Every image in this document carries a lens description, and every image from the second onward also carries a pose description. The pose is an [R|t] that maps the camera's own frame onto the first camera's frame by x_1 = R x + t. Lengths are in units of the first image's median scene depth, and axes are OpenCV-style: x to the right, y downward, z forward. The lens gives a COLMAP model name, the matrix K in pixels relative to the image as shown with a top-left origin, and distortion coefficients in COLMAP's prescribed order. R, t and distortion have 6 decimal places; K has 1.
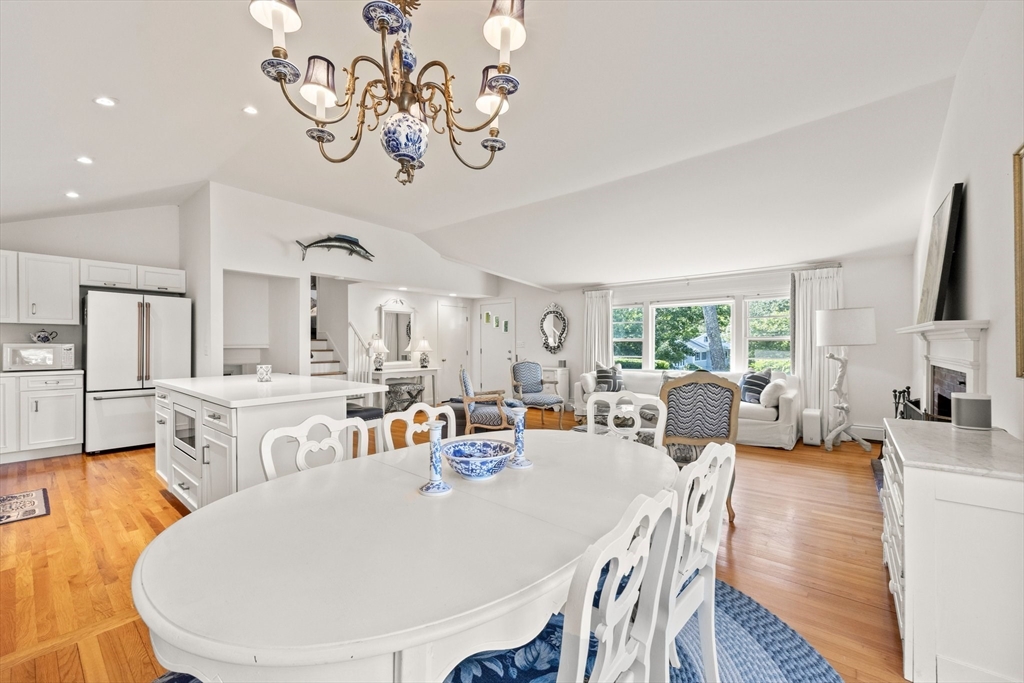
lens RADIAL K [[408.3, 0, 510.7], [0, 408.3, 347.2], [0, 0, 1]] dist [-0.009531, 0.000166]
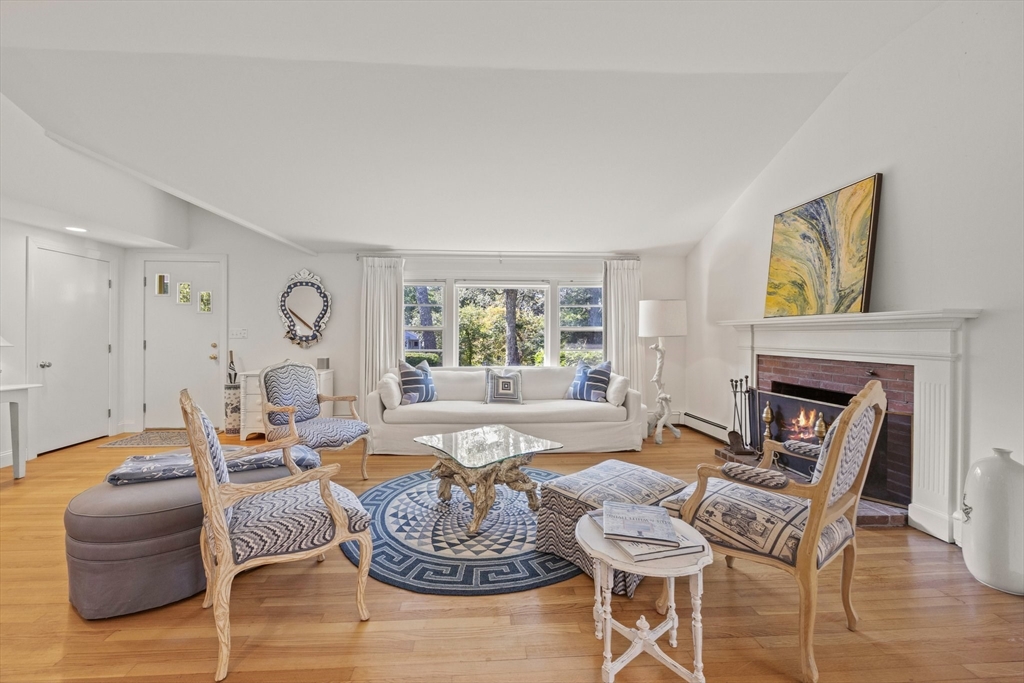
lens RADIAL K [[394.7, 0, 501.7], [0, 394.7, 335.0], [0, 0, 1]] dist [-0.002084, -0.000317]
pose [[0.736943, 0.004607, 0.675939, -0.141329], [0.000188, 0.999975, -0.007021, -0.000342], [-0.675955, 0.005301, 0.736924, 0.534027]]
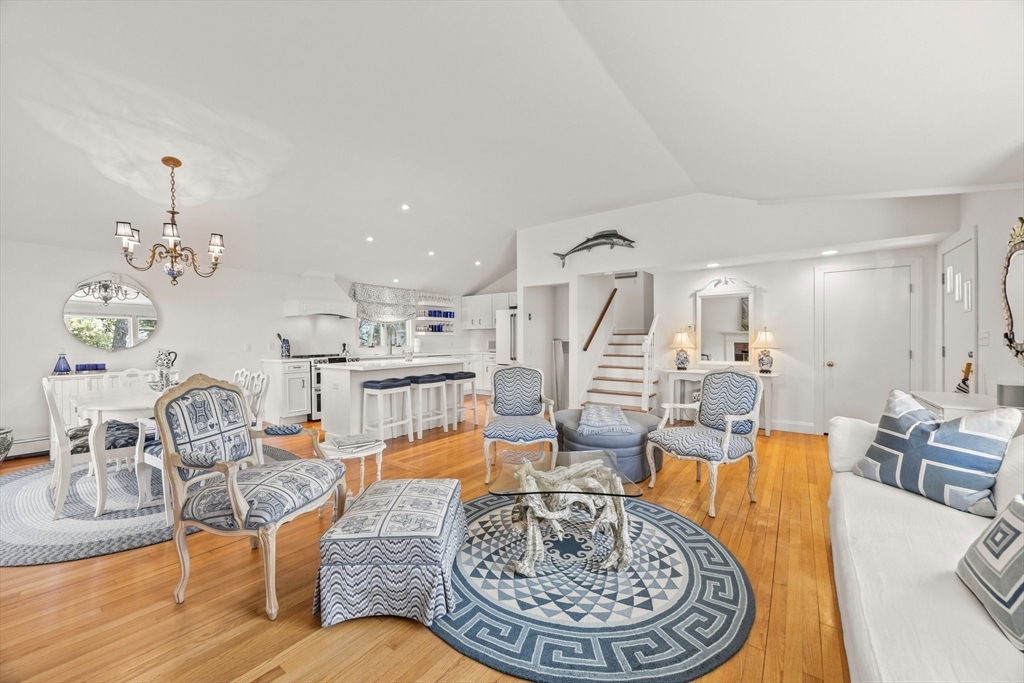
lens RADIAL K [[380.9, 0, 506.1], [0, 380.9, 338.1], [0, 0, 1]] dist [-0.010272, 0.000720]
pose [[0.051233, -0.002208, -0.998684, 0.636663], [-0.003201, 0.999992, -0.002375, -0.006243], [0.998682, 0.003318, 0.051225, 0.861867]]
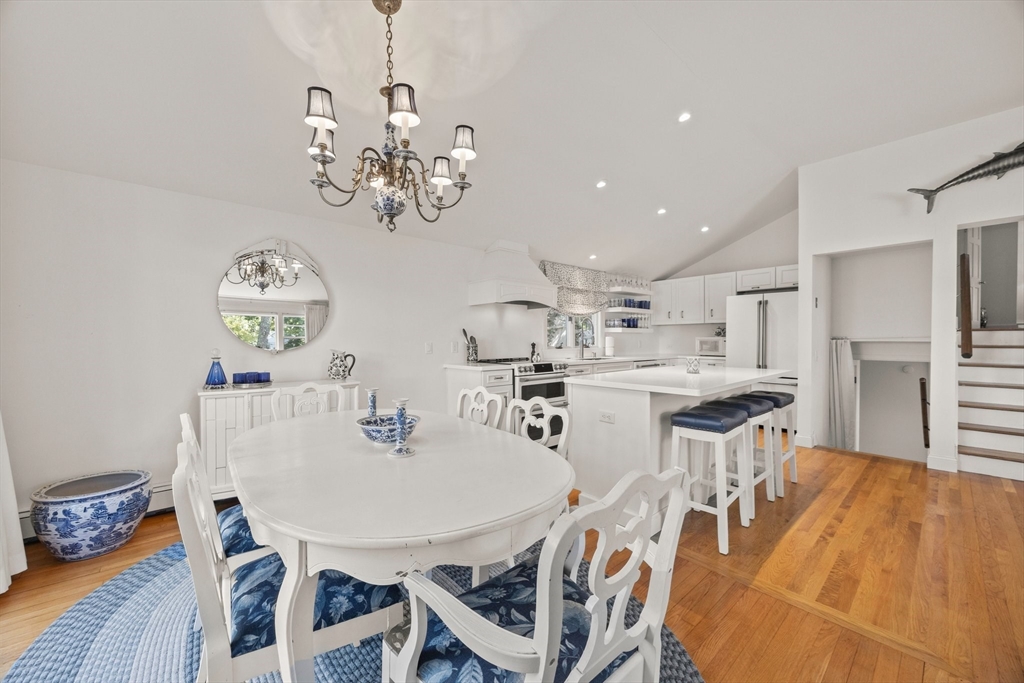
lens RADIAL K [[380.9, 0, 506.6], [0, 380.9, 338.4], [0, 0, 1]] dist [-0.010272, 0.000720]
pose [[-0.166622, -0.000889, -0.986020, 0.251442], [-0.004325, 0.999991, -0.000170, -0.000258], [0.986011, 0.004236, -0.166624, 0.456511]]
